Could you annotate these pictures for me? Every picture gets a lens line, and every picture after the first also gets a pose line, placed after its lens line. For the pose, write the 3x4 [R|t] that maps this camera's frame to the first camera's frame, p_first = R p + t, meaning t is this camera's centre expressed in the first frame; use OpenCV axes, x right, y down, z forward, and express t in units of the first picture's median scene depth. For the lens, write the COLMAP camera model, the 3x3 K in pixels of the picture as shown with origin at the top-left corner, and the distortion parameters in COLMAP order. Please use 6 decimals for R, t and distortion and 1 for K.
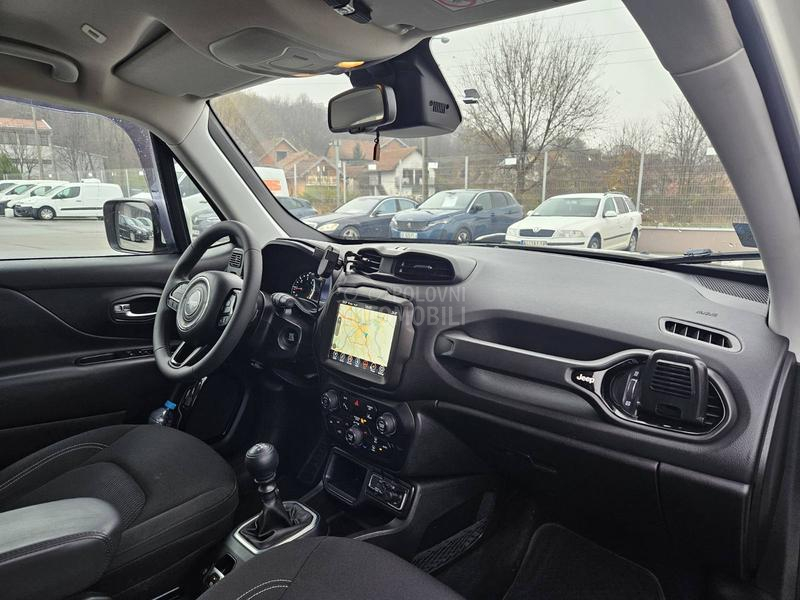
lens RADIAL K [[532.2, 0, 402.8], [0, 532.2, 310.6], [0, 0, 1]] dist [0.075204, -0.059871]
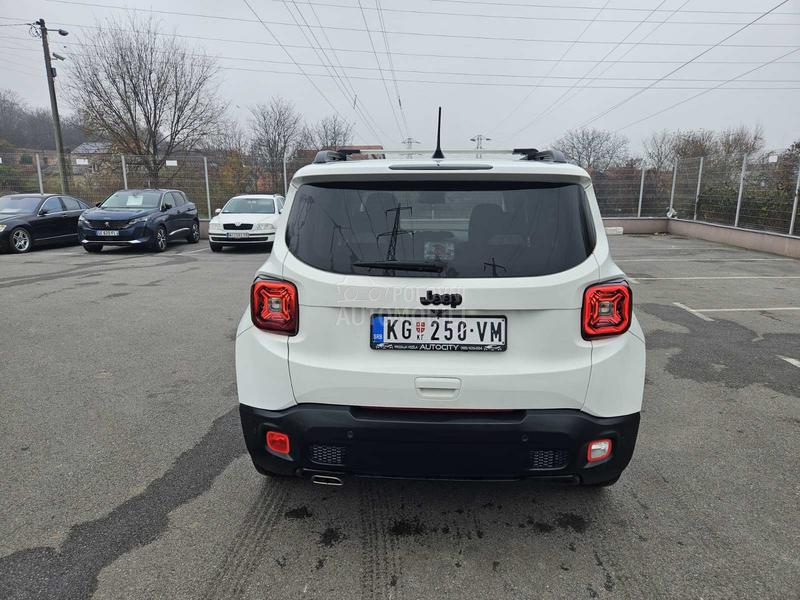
lens RADIAL K [[532.2, 0, 402.2], [0, 532.2, 301.3], [0, 0, 1]] dist [0.075204, -0.059871]
pose [[0.743956, -0.135563, 0.654334, -0.324616], [0.136343, 0.989401, 0.049964, 0.019982], [-0.654172, 0.052043, 0.754554, -0.210367]]
